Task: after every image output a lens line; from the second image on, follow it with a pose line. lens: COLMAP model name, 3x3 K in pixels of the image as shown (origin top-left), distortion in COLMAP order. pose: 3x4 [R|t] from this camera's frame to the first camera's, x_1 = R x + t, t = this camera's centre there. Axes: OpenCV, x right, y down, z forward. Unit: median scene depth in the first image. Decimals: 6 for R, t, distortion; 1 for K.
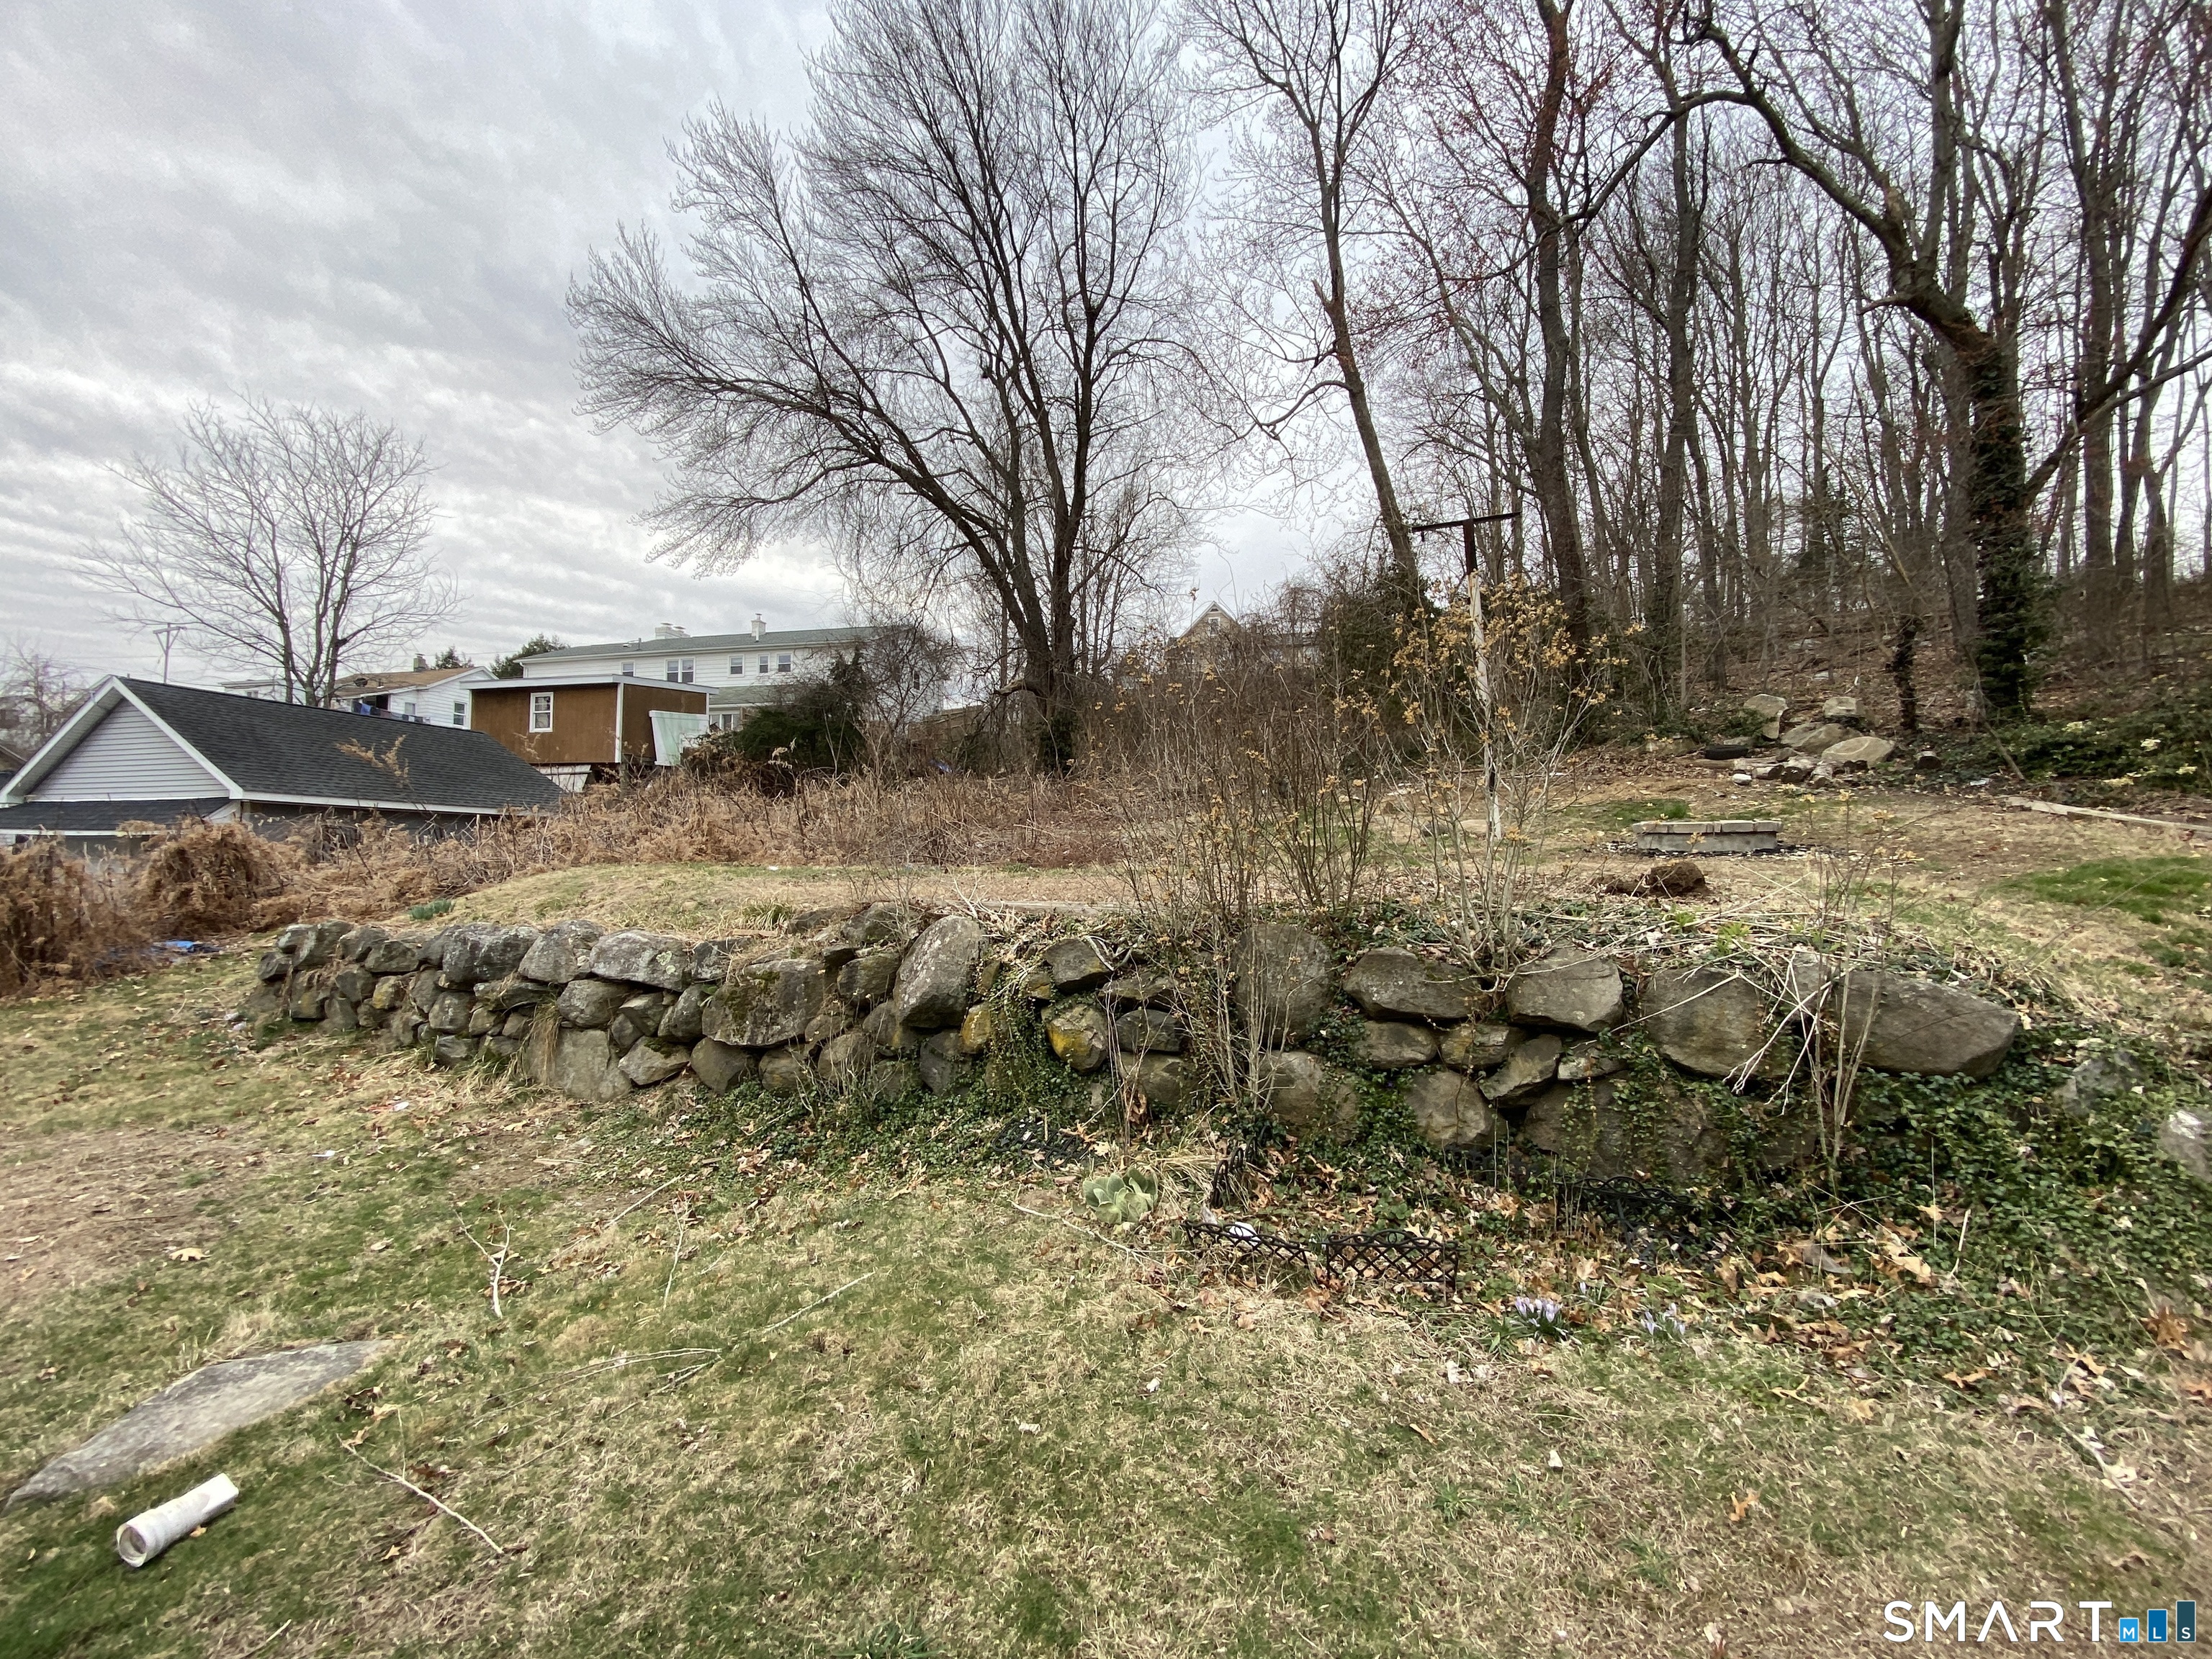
lens RADIAL K [[905.8, 0, 1106.0], [0, 905.8, 829.5], [0, 0, 1]] dist [0.000708, -0.015633]
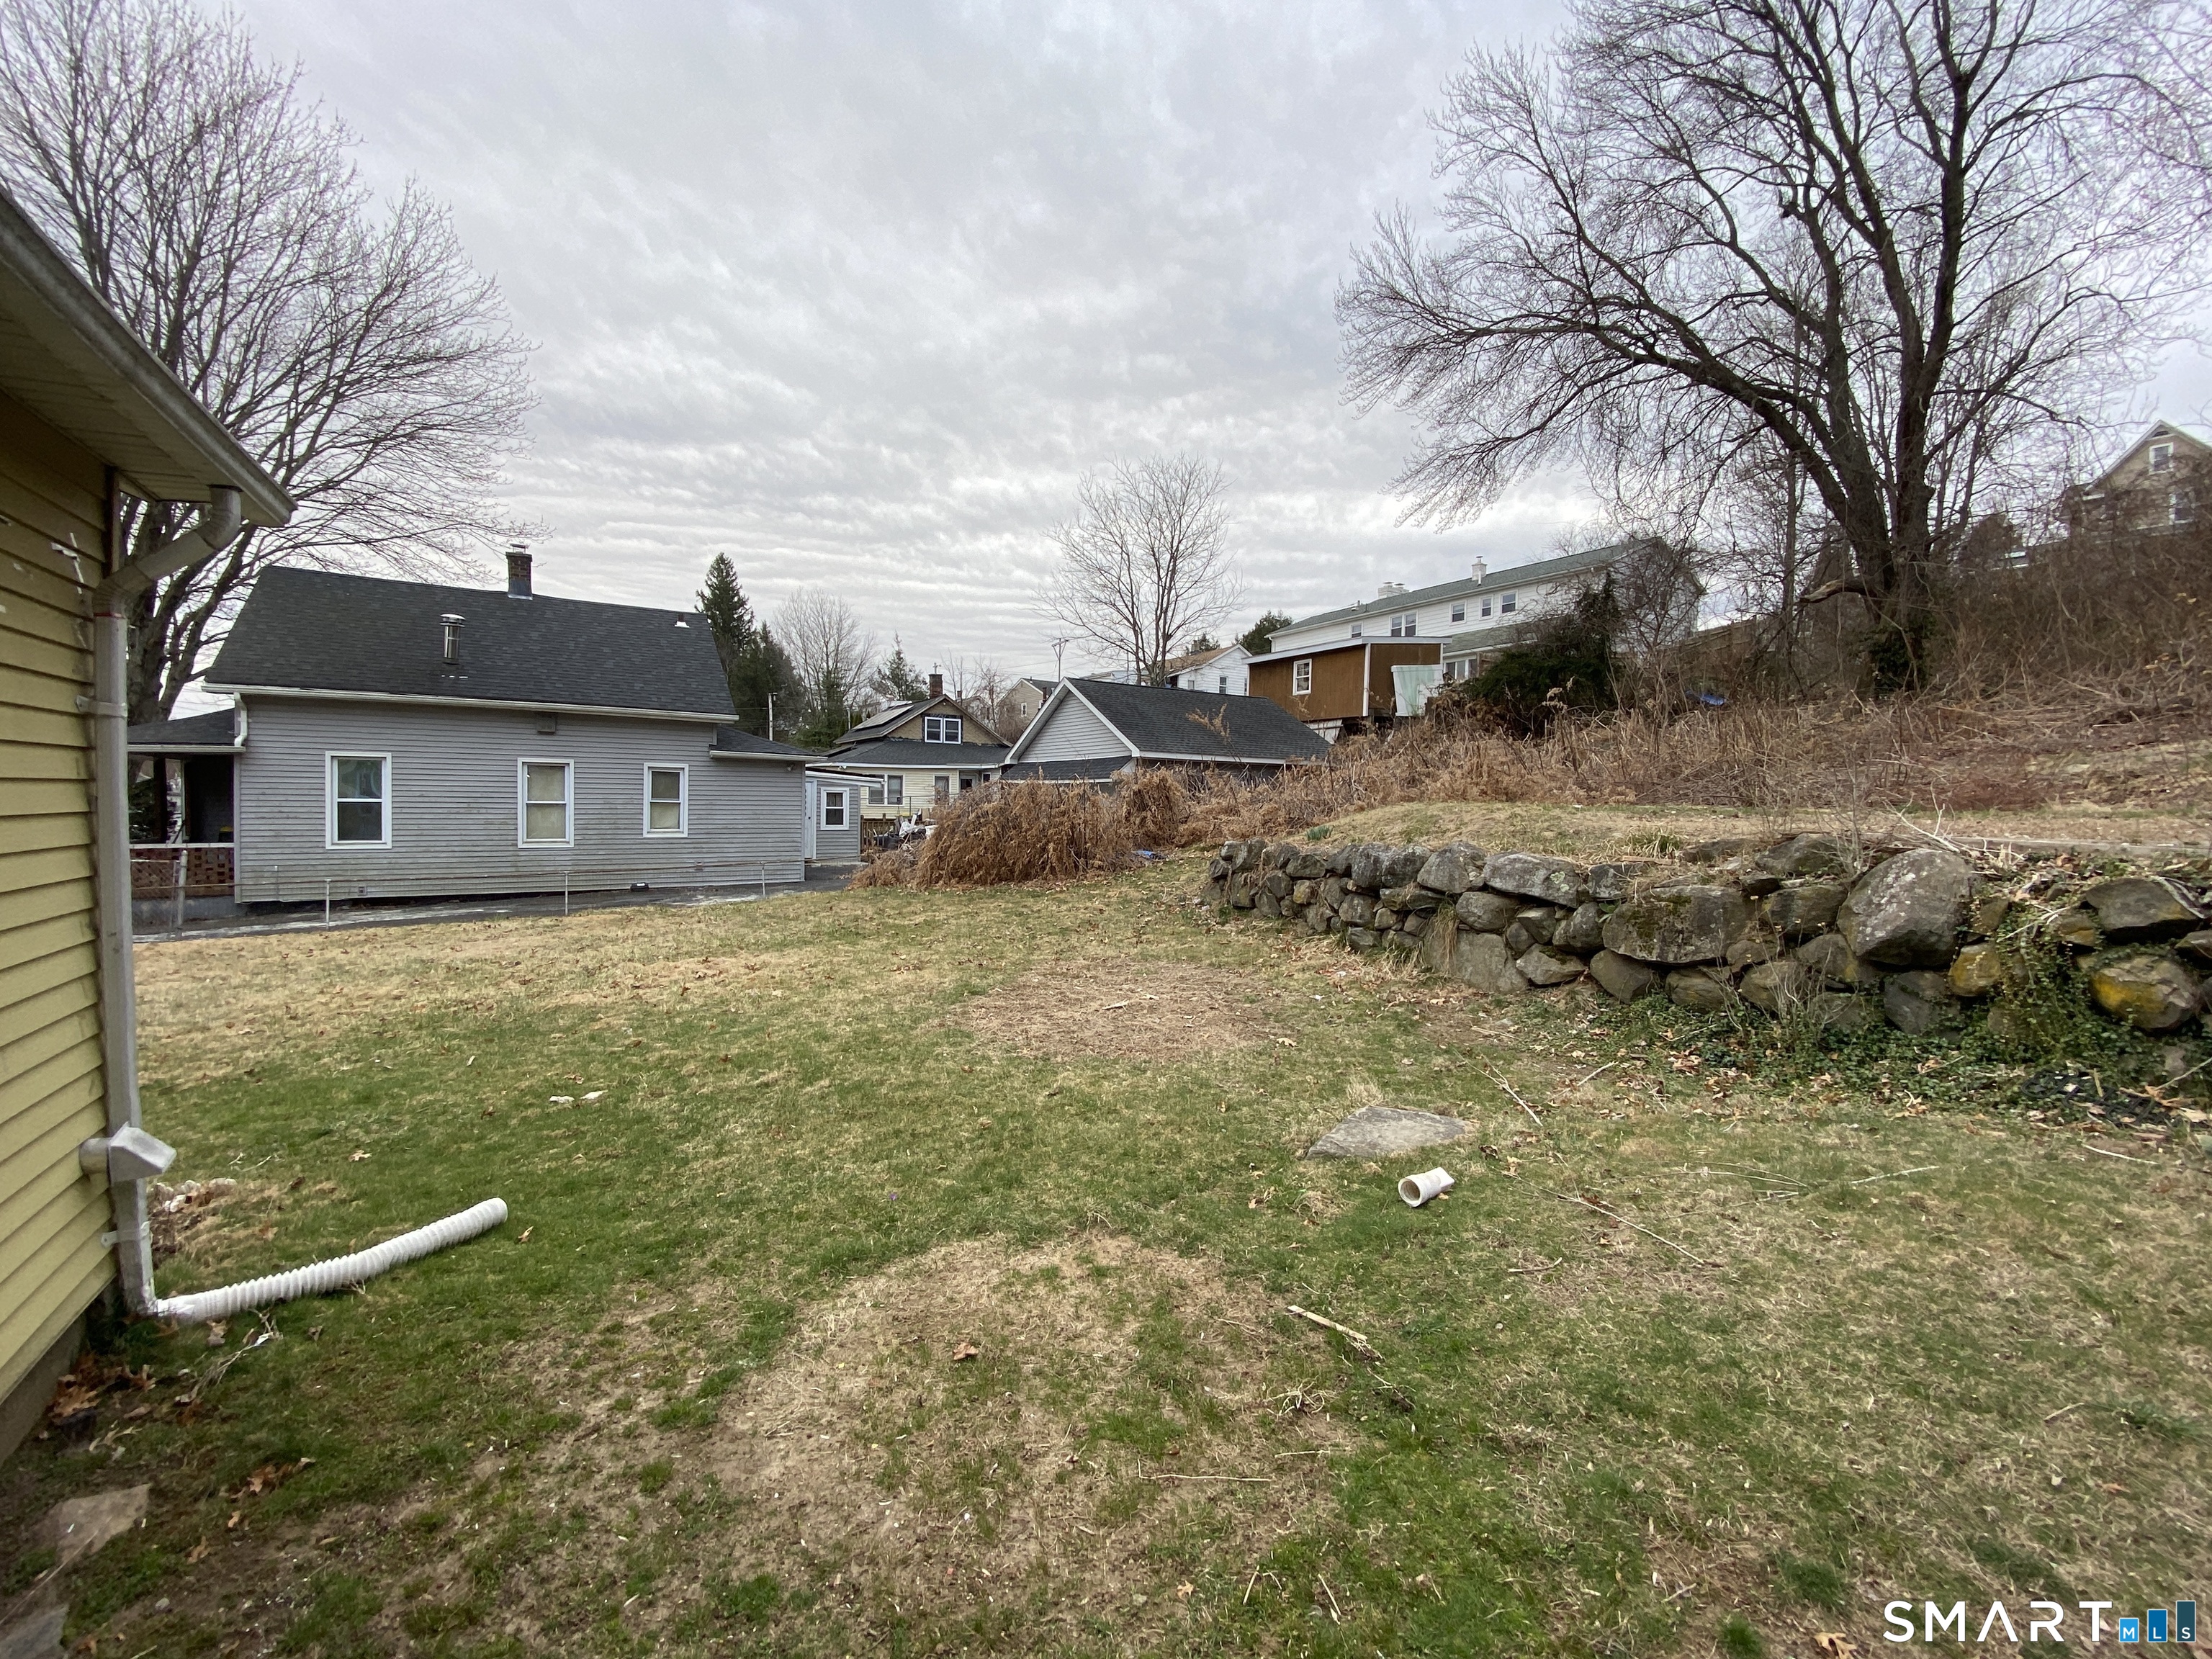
lens RADIAL K [[876.2, 0, 1042.5], [0, 876.2, 851.2], [0, 0, 1]] dist [-0.029581, -0.004963]
pose [[0.690828, 0.044285, -0.721661, -0.055010], [0.016925, 0.996858, 0.077375, 0.005299], [0.722821, -0.065667, 0.687908, -0.075014]]
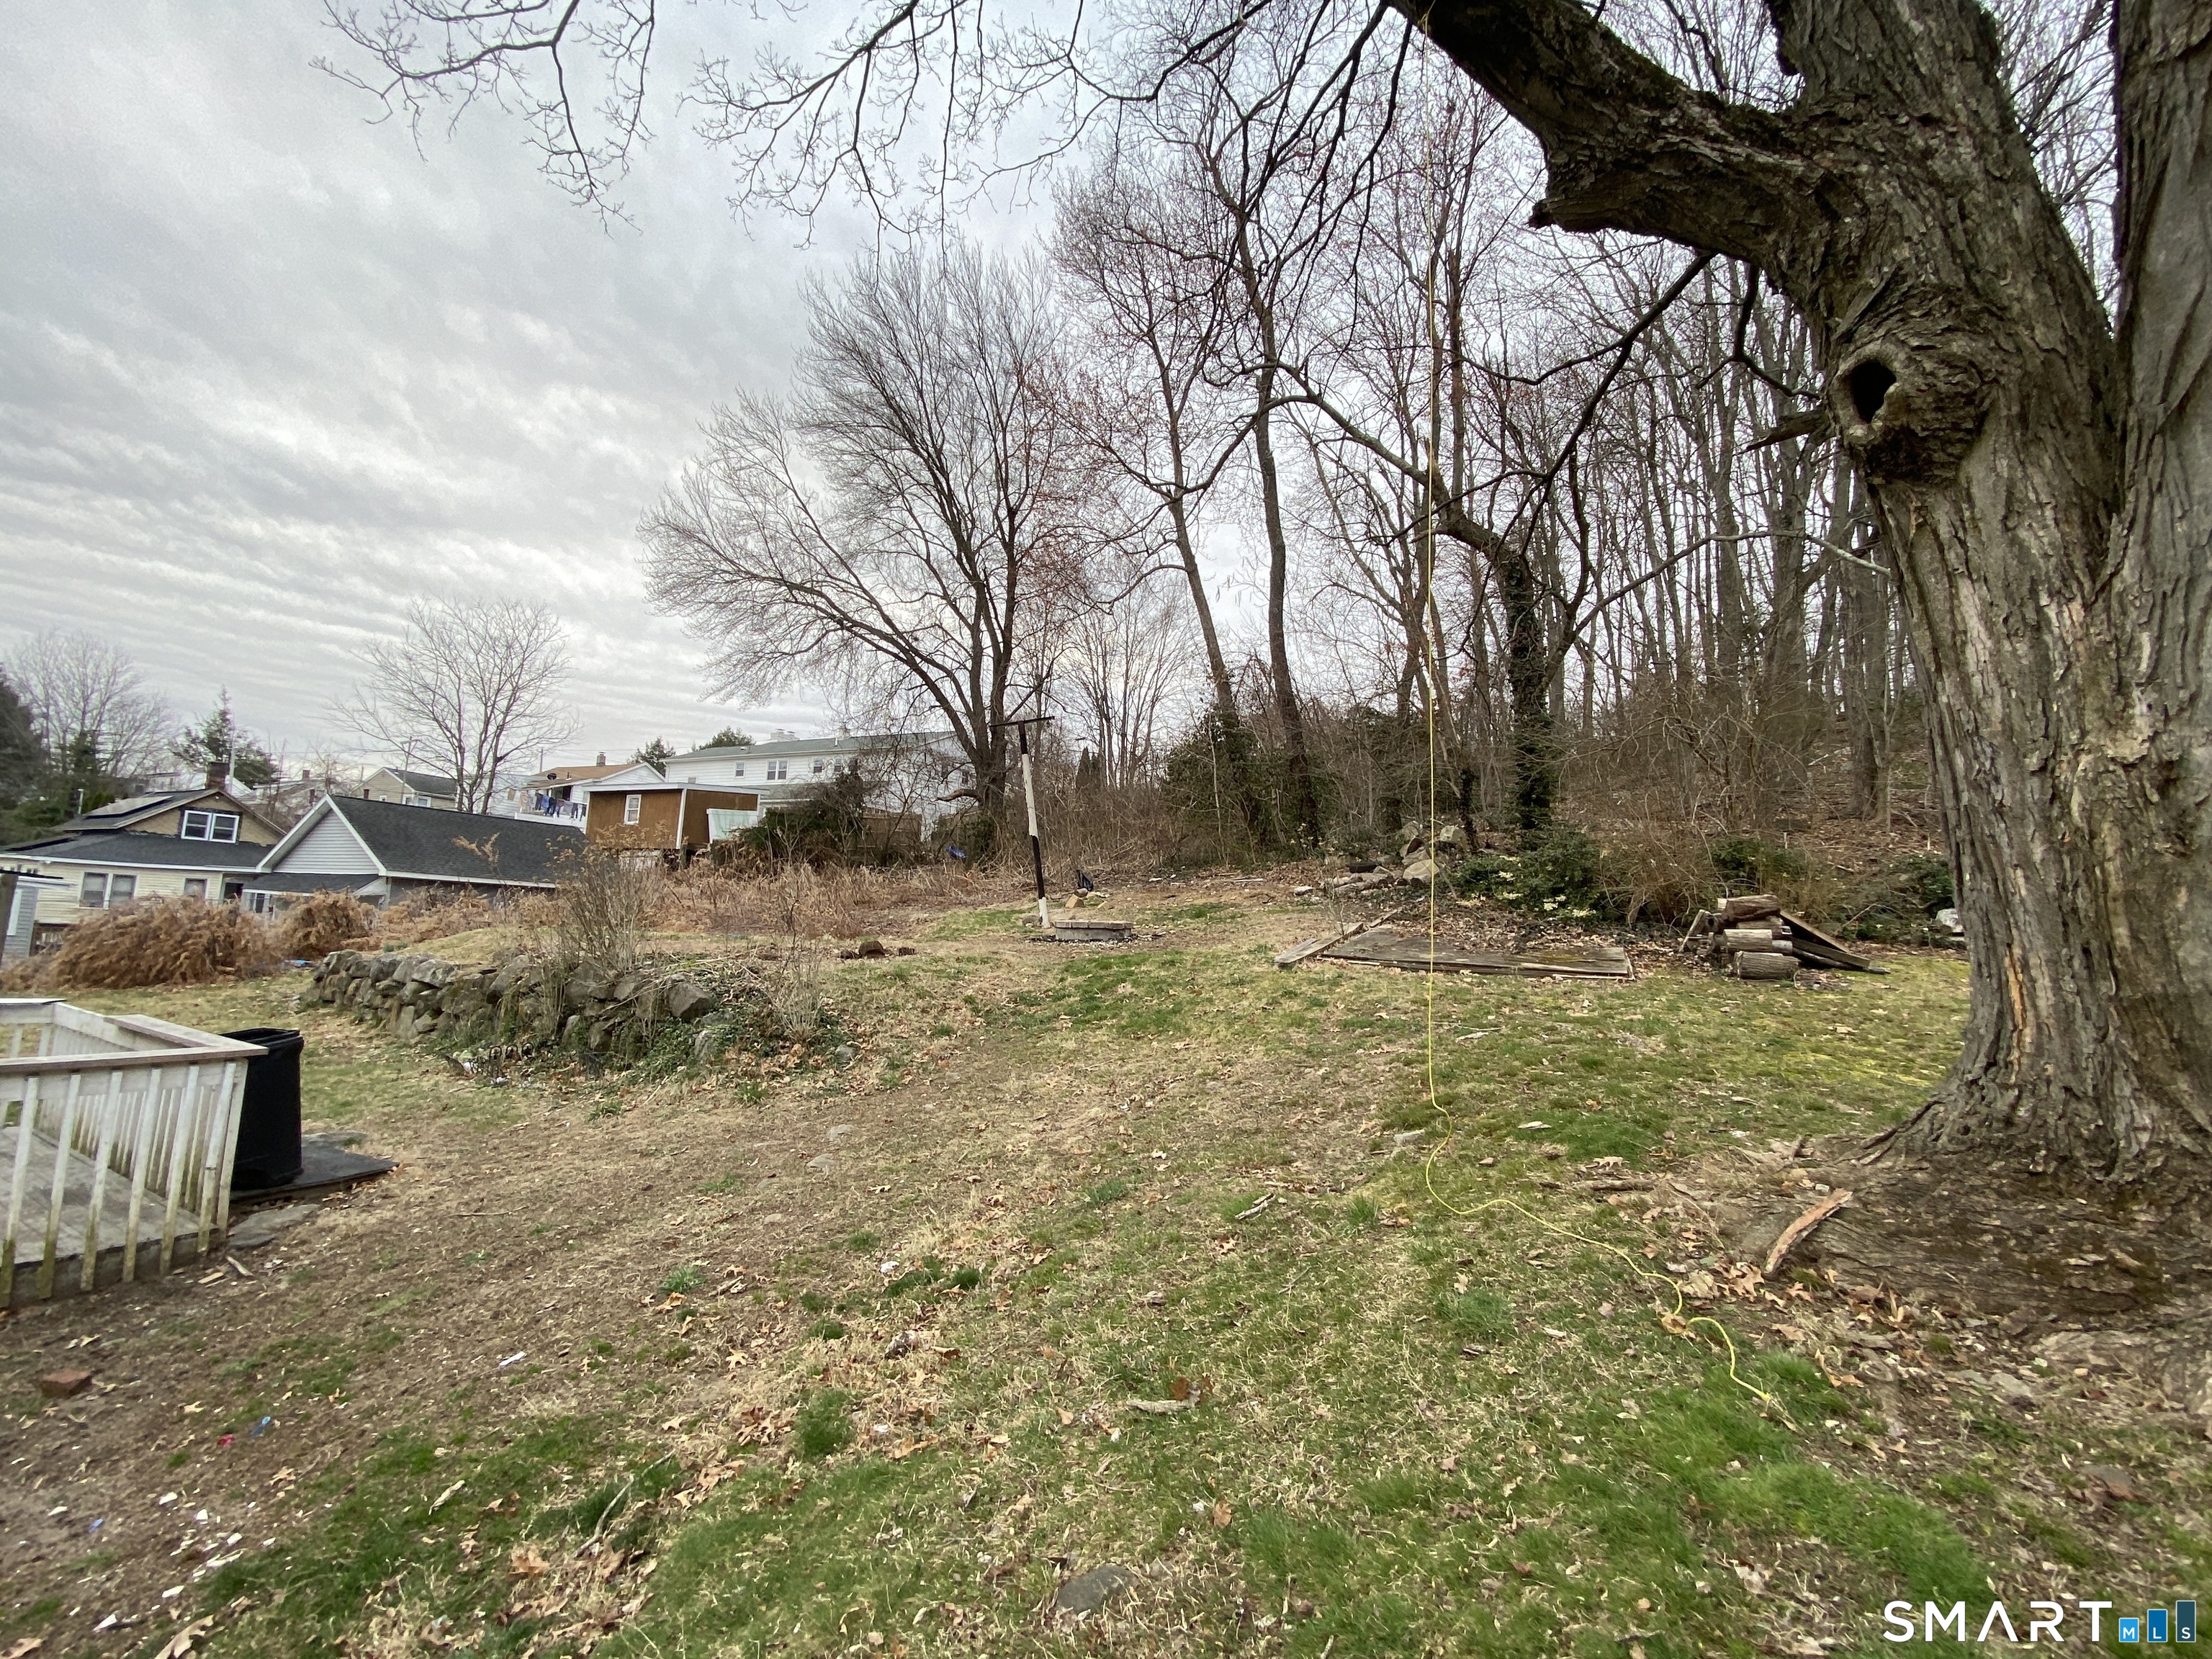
lens RADIAL K [[855.0, 0, 1106.0], [0, 855.0, 829.5], [0, 0, 1]] dist [-0.048718, -0.000131]
pose [[0.990493, 0.009251, -0.137248, 0.442385], [-0.021192, 0.996087, -0.085798, -0.016767], [0.135917, 0.087891, 0.986814, -0.232198]]
